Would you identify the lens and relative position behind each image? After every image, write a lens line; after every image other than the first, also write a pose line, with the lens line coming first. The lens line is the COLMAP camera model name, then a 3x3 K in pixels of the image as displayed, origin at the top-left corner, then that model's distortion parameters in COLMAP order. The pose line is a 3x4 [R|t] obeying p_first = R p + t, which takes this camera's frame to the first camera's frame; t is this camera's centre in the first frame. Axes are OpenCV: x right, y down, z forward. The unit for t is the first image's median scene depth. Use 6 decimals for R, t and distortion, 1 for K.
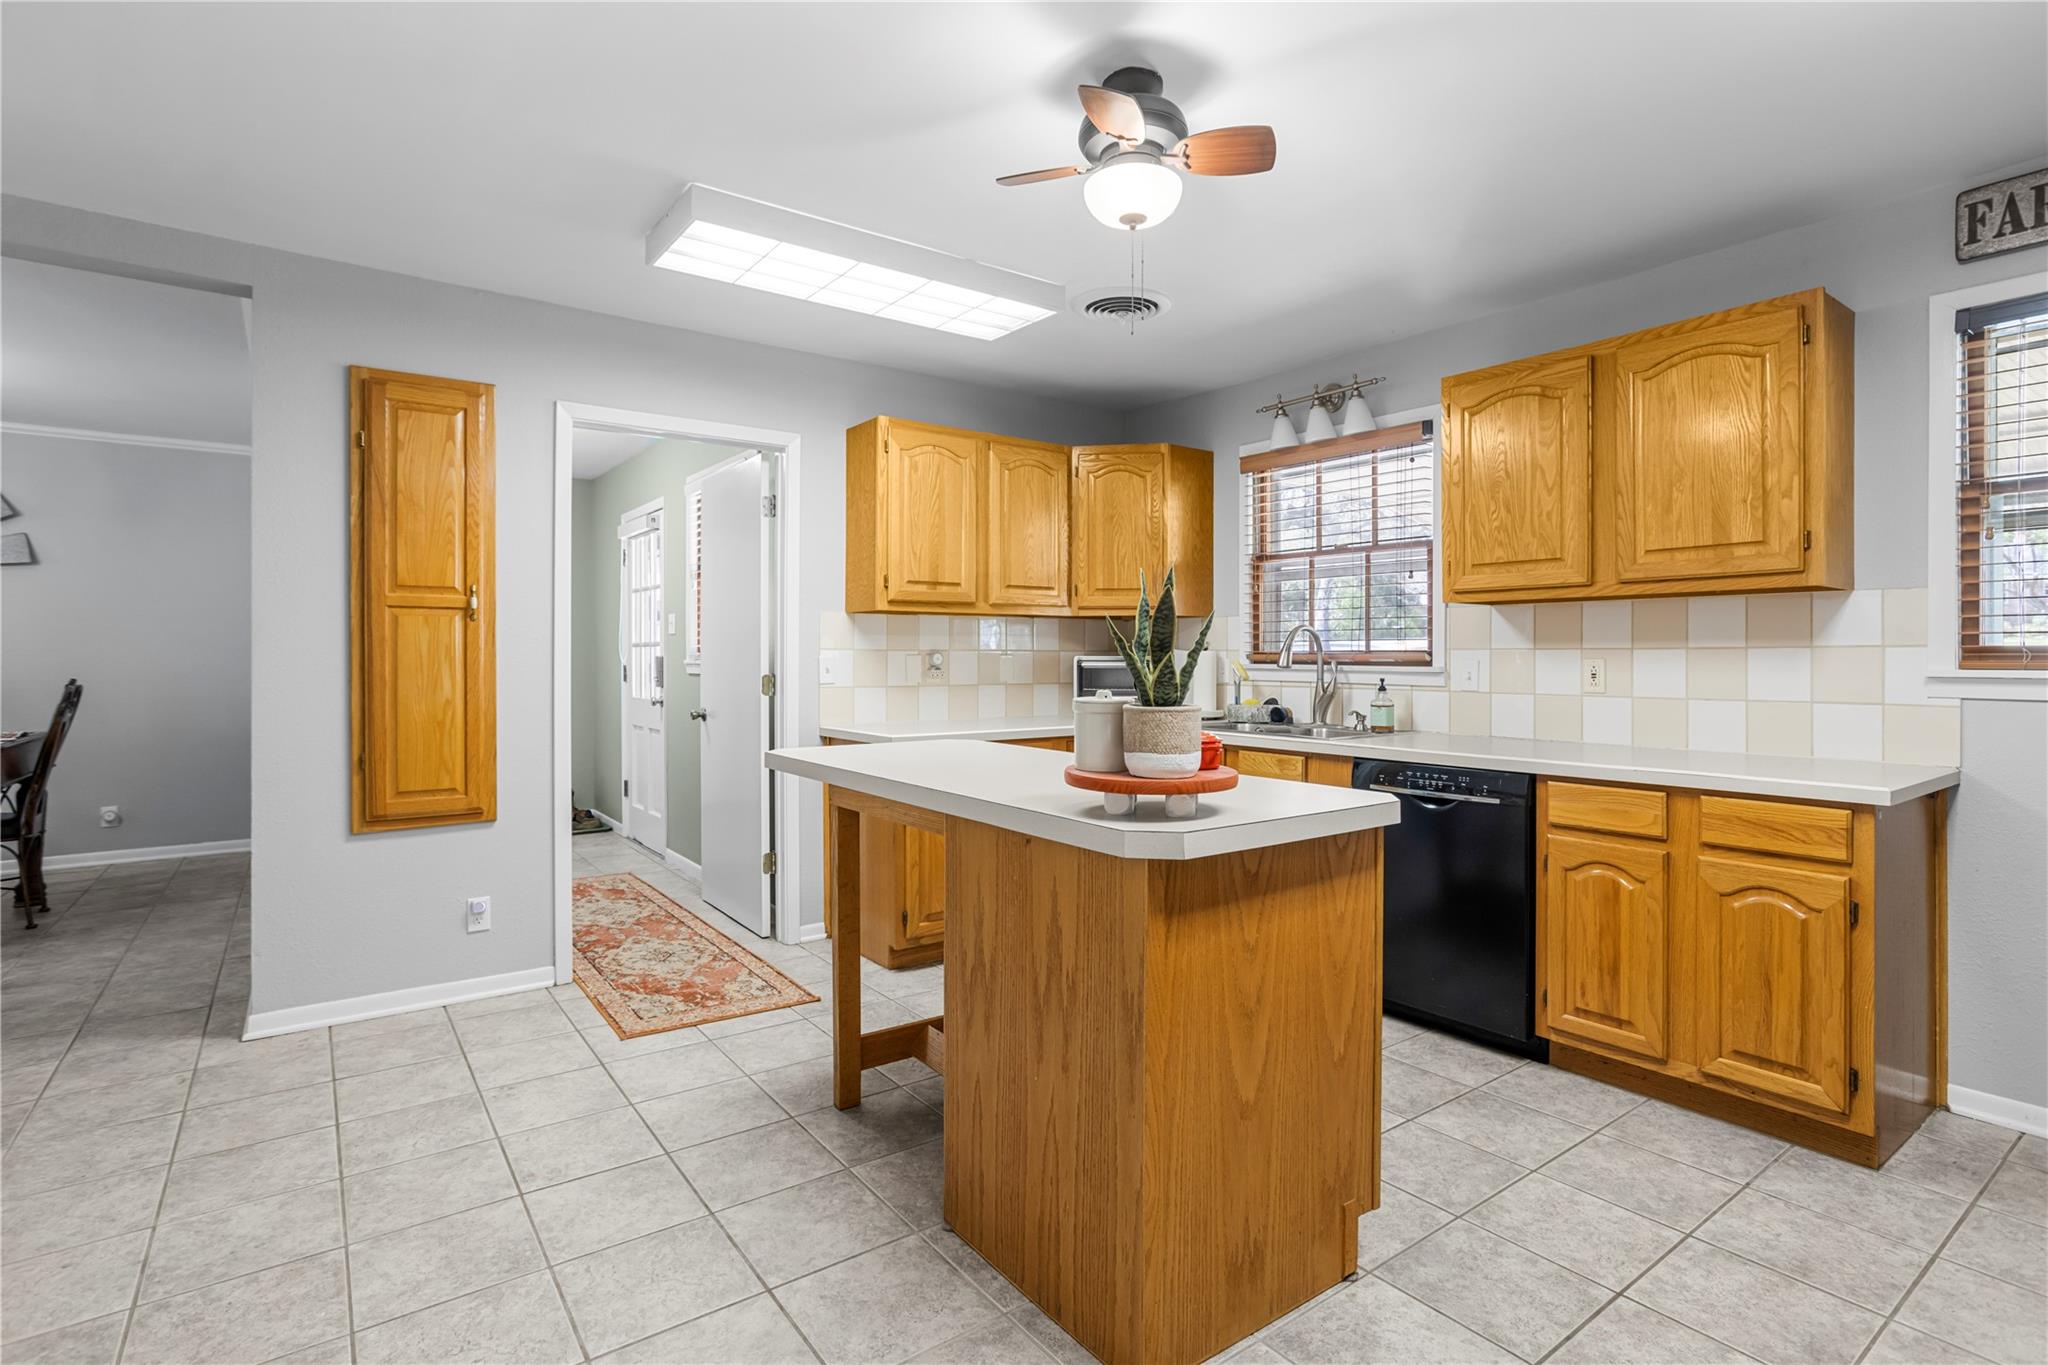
lens RADIAL K [[986.8, 0, 995.7], [0, 986.8, 655.0], [0, 0, 1]] dist [-0.018376, 0.002263]
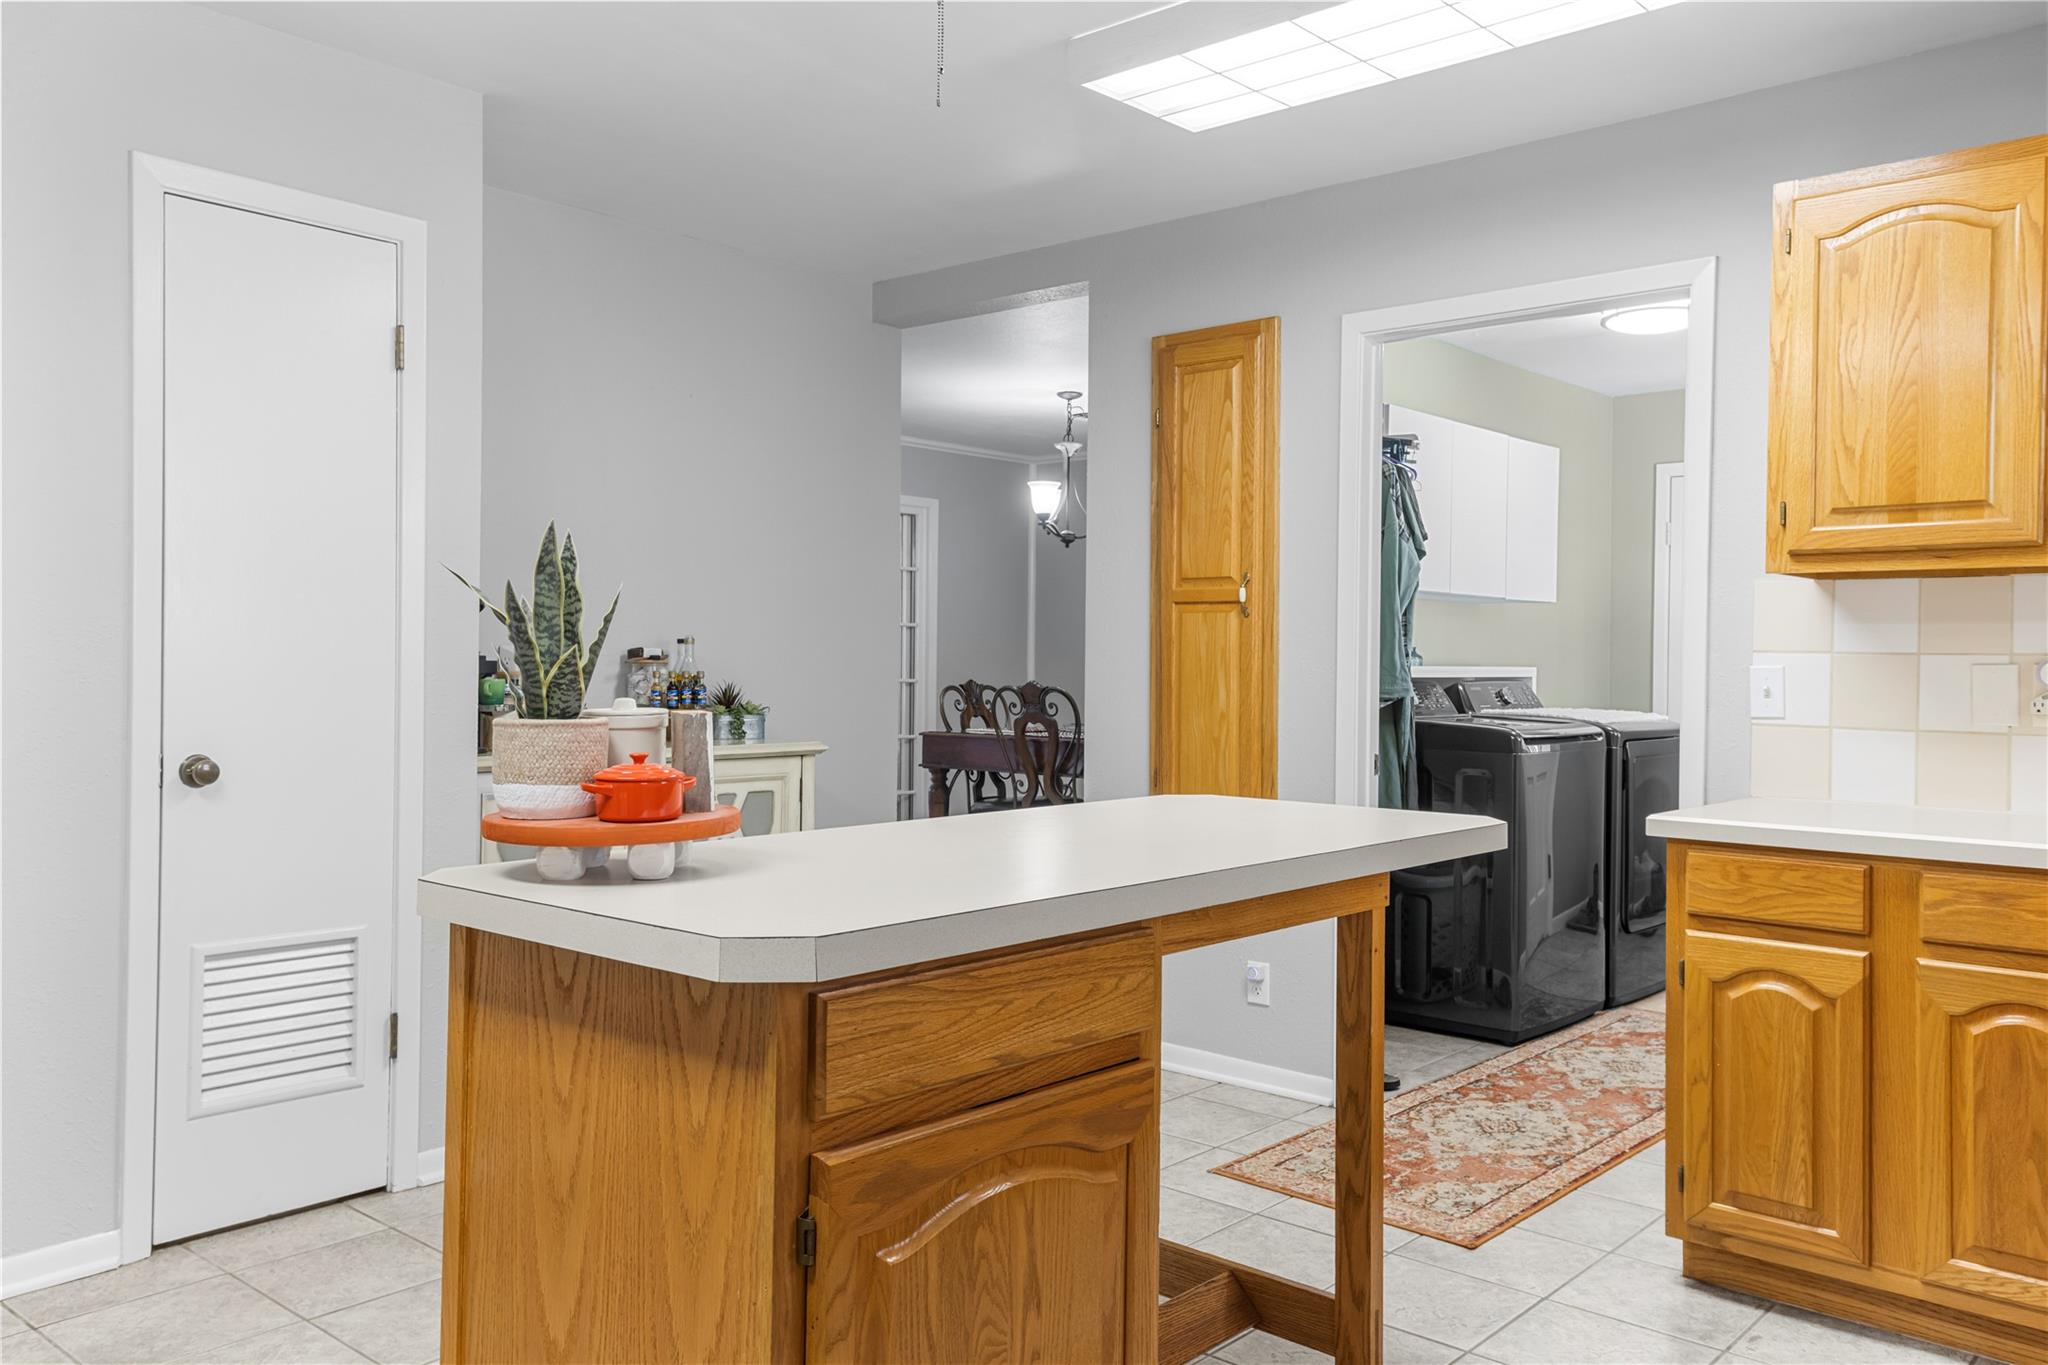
lens RADIAL K [[1518.0, 0, 1025.9], [0, 1518.0, 671.1], [0, 0, 1]] dist [0.045166, 0.000990]
pose [[0.255764, 0.009018, -0.966697, 0.646283], [-0.009747, 0.999930, 0.006750, 0.003306], [0.966690, 0.007696, 0.255834, 0.513379]]
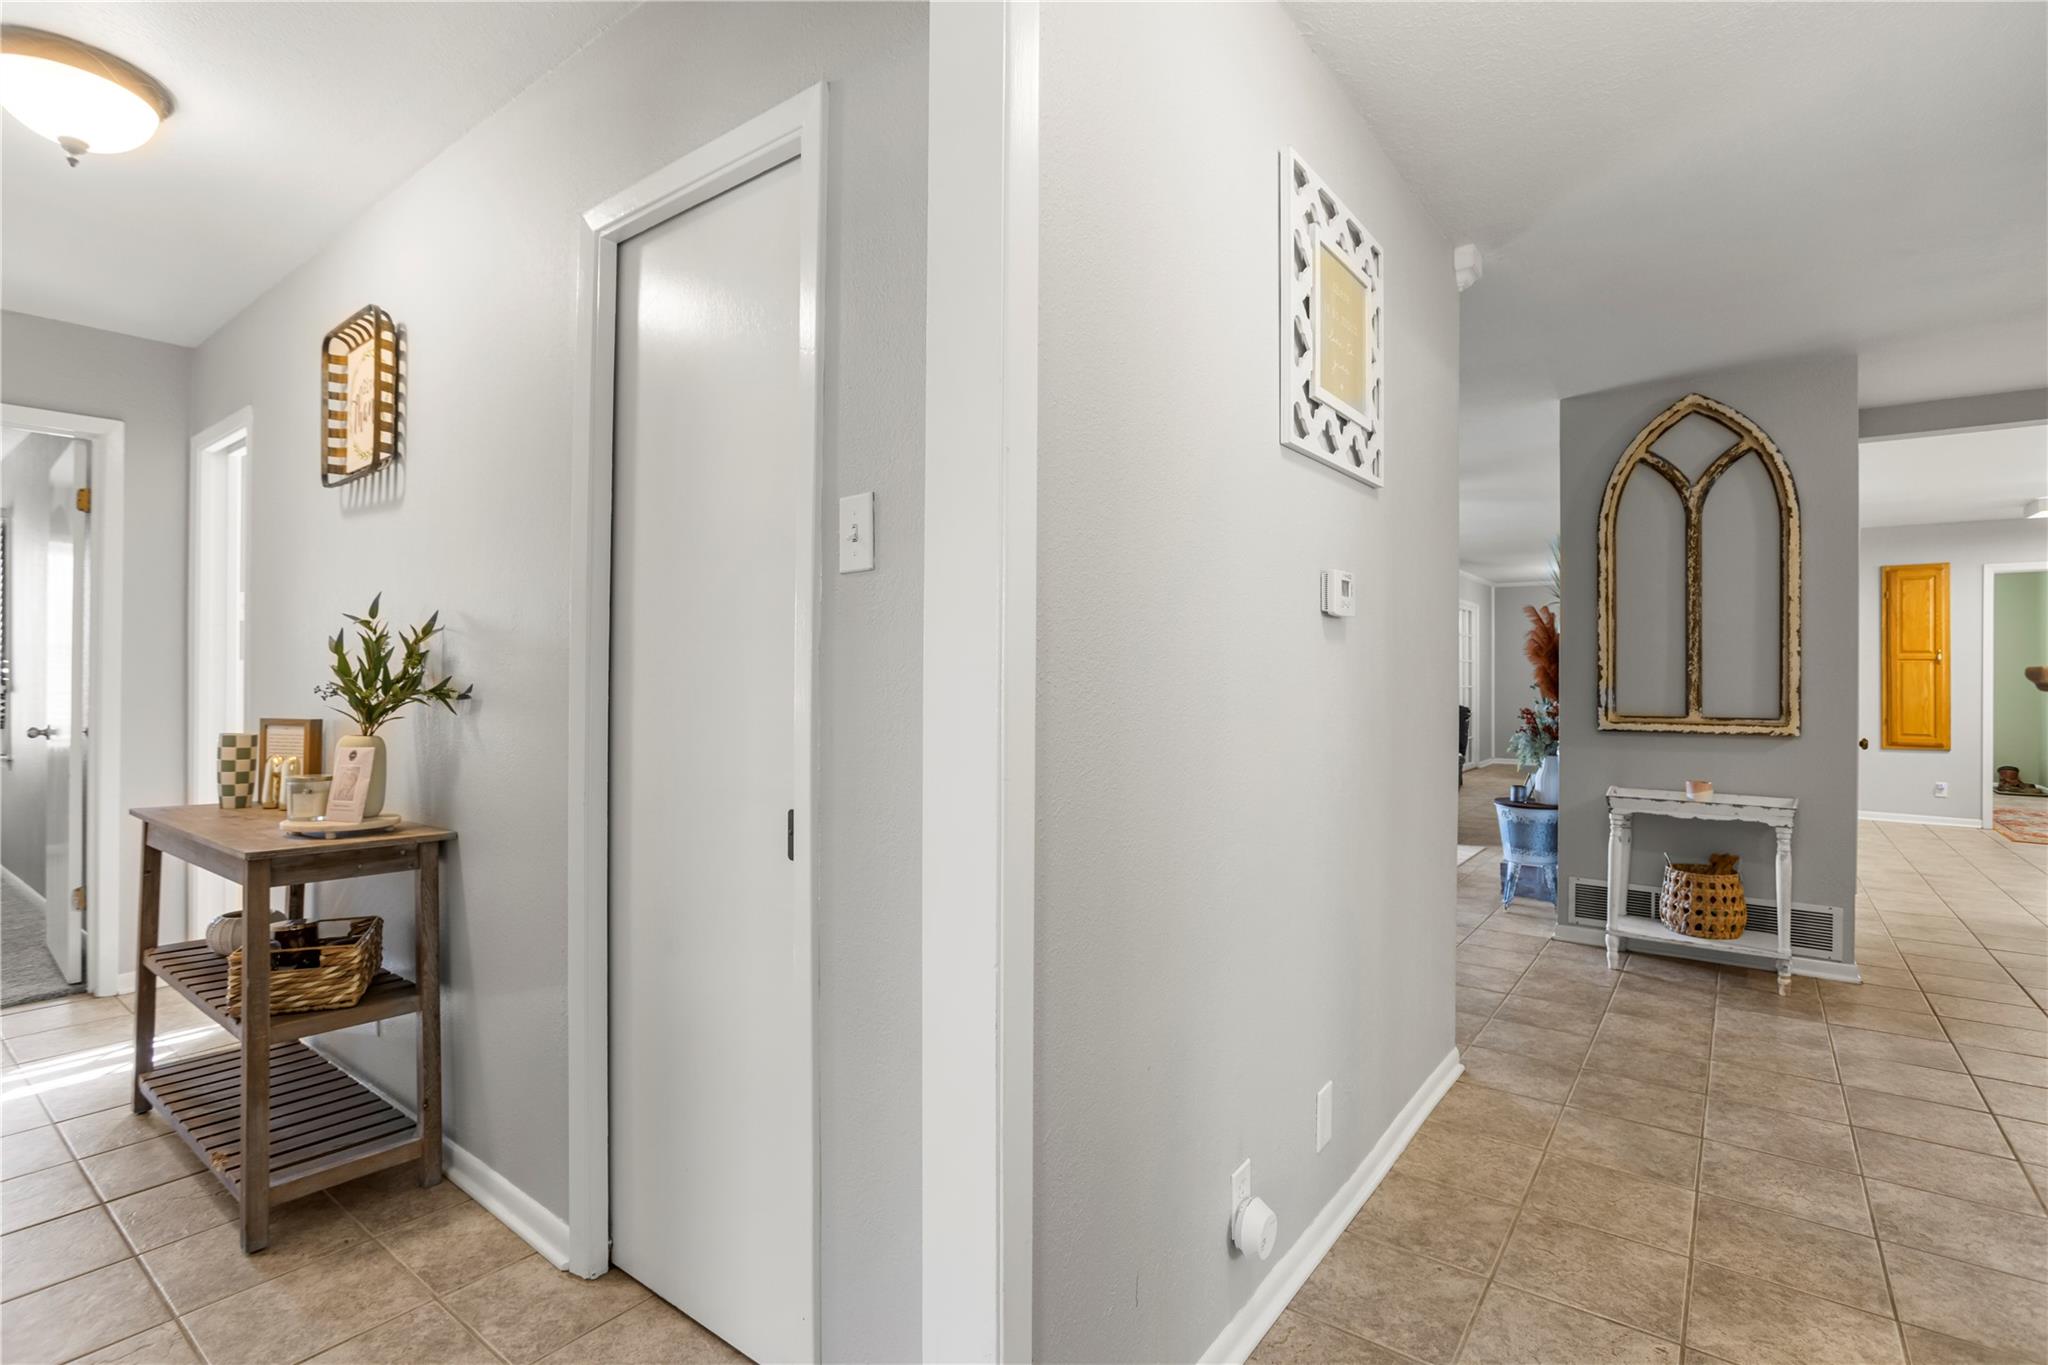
lens RADIAL K [[986.8, 0, 1026.3], [0, 986.8, 670.1], [0, 0, 1]] dist [-0.018376, 0.002263]
pose [[0.318261, -0.001676, -0.948002, 1.019732], [-0.004222, 0.999986, -0.003185, -0.004799], [0.947994, 0.005016, 0.318249, -1.885826]]
